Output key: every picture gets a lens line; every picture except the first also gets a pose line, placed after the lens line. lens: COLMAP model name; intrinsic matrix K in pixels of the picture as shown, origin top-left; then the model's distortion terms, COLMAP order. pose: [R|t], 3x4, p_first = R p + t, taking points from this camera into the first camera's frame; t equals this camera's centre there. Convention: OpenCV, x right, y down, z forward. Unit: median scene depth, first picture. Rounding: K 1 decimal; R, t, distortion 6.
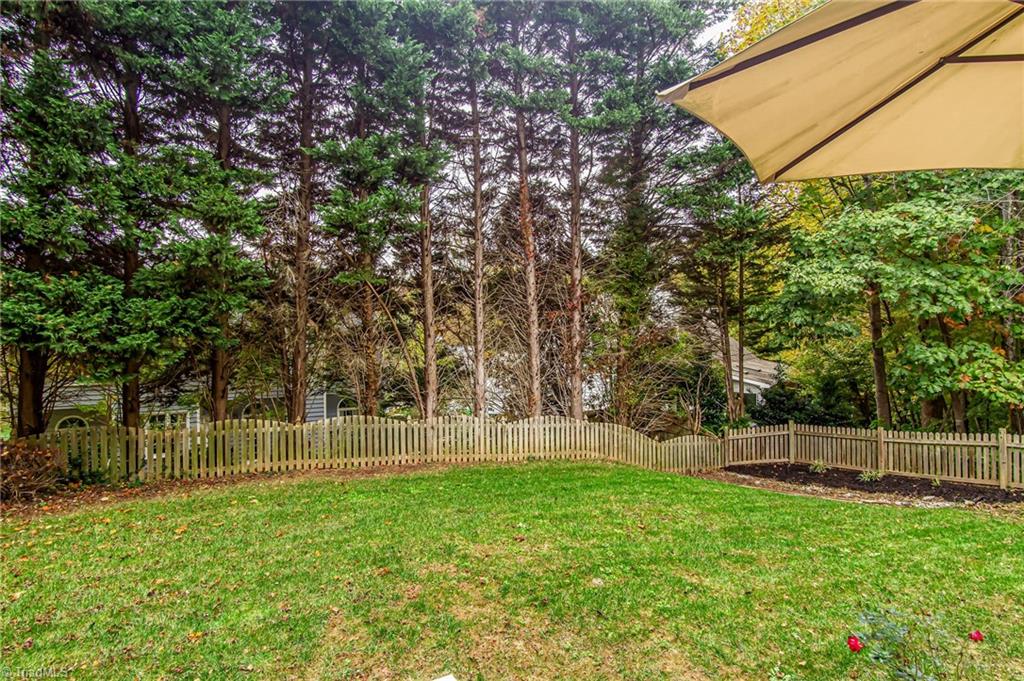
lens RADIAL K [[544.7, 0, 519.0], [0, 544.7, 333.8], [0, 0, 1]] dist [0.008001, -0.000346]
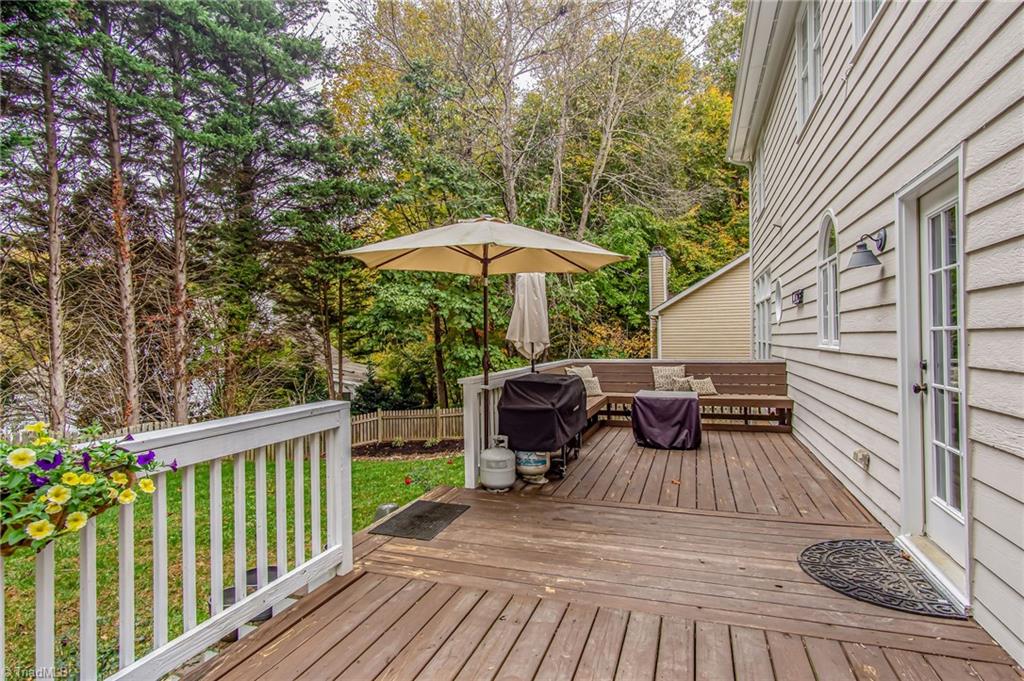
lens RADIAL K [[544.7, 0, 516.7], [0, 544.7, 337.5], [0, 0, 1]] dist [0.008001, -0.000346]
pose [[0.756731, 0.005048, 0.653706, -0.080365], [-0.002739, 0.999986, -0.004551, -0.000093], [-0.653720, 0.001653, 0.756735, -0.151659]]
